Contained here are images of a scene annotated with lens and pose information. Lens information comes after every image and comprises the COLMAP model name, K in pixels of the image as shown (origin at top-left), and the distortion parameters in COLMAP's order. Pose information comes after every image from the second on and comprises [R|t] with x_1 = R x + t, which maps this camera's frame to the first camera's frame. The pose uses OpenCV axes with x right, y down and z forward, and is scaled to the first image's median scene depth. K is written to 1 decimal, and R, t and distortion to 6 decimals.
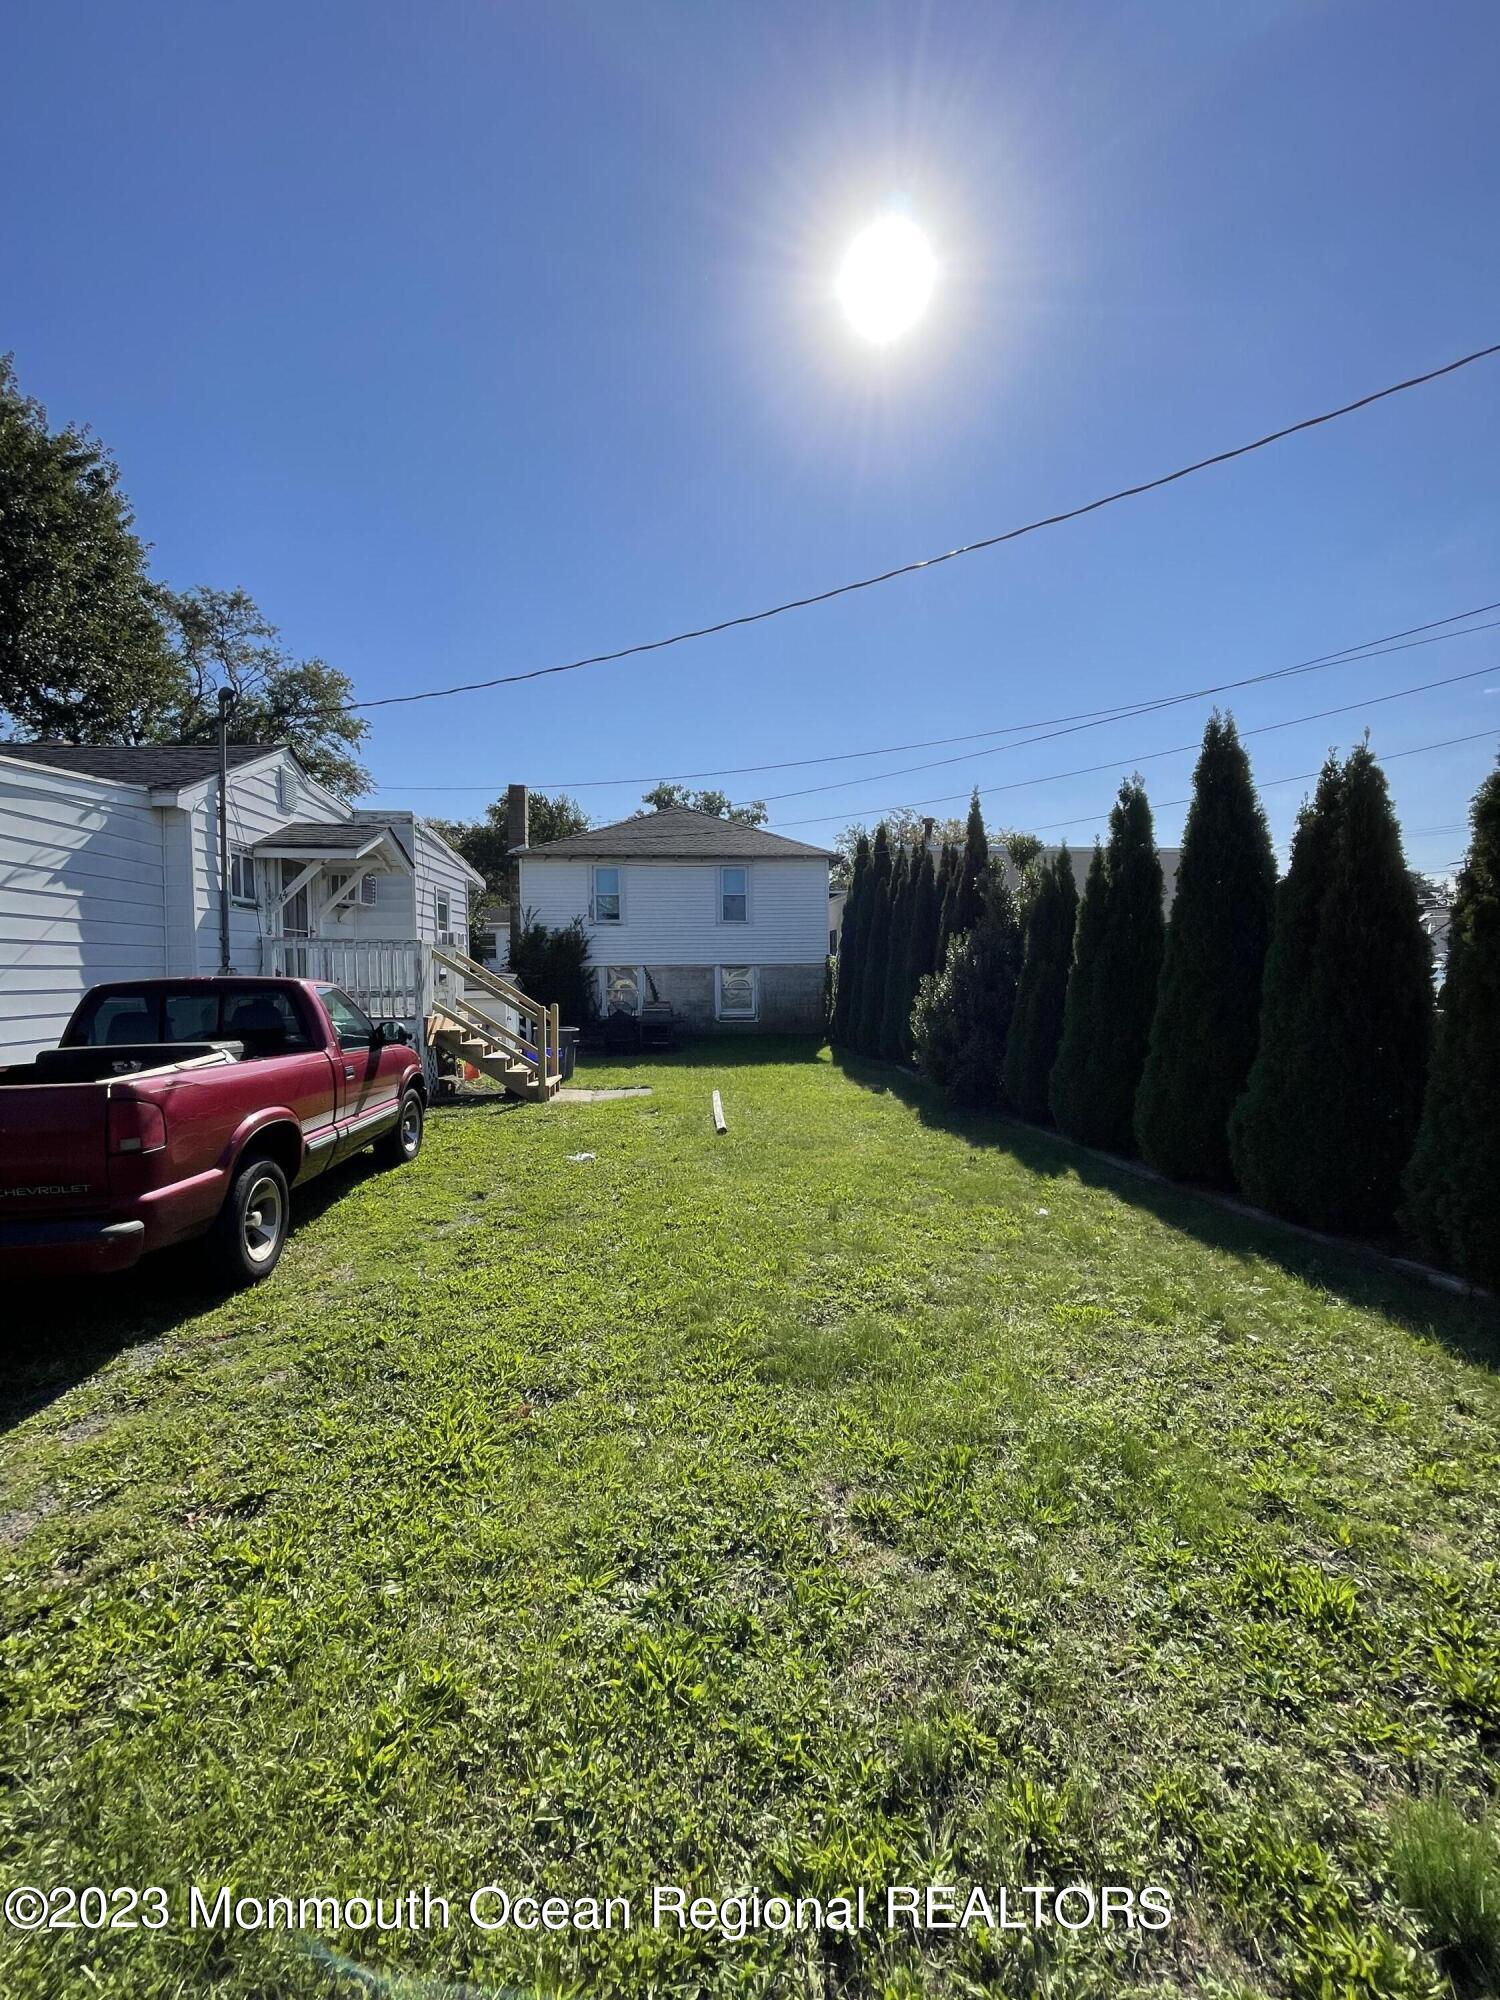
lens RADIAL K [[813.1, 0, 750.7], [0, 813.1, 1000.9], [0, 0, 1]] dist [-0.001609, -0.000001]
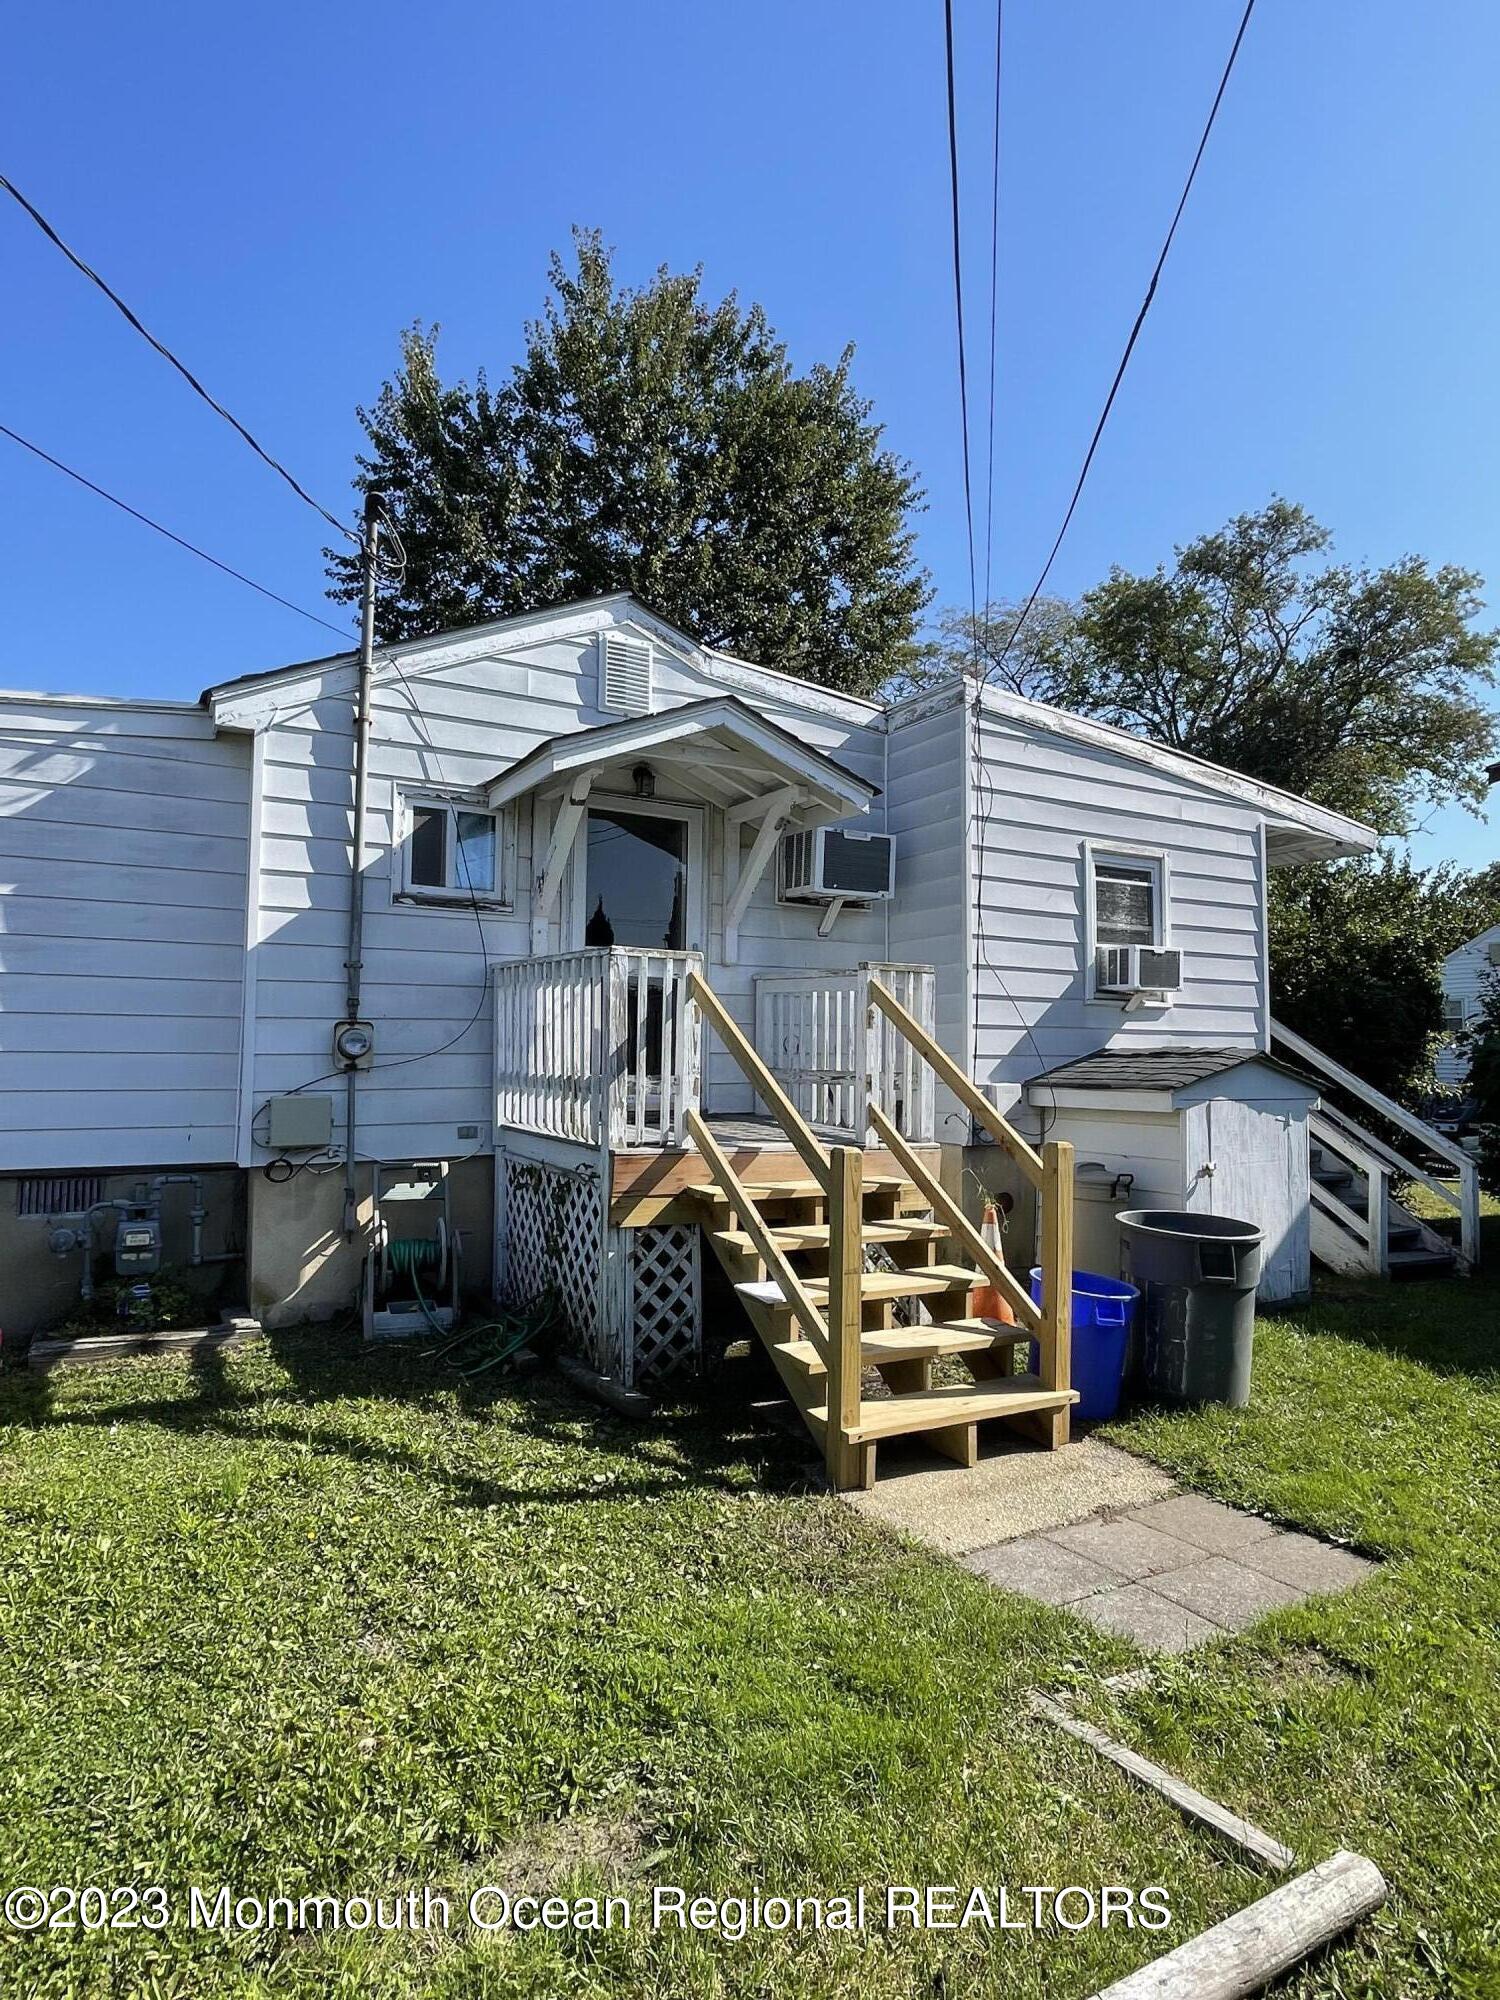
lens RADIAL K [[1104.6, 0, 747.3], [0, 1104.6, 999.1], [0, 0, 1]] dist [0.000909, 0.000083]
pose [[0.402697, -0.039278, -0.914490, 0.097974], [-0.047361, 0.996847, -0.063671, -0.021889], [0.914107, 0.068951, 0.399567, 0.939282]]
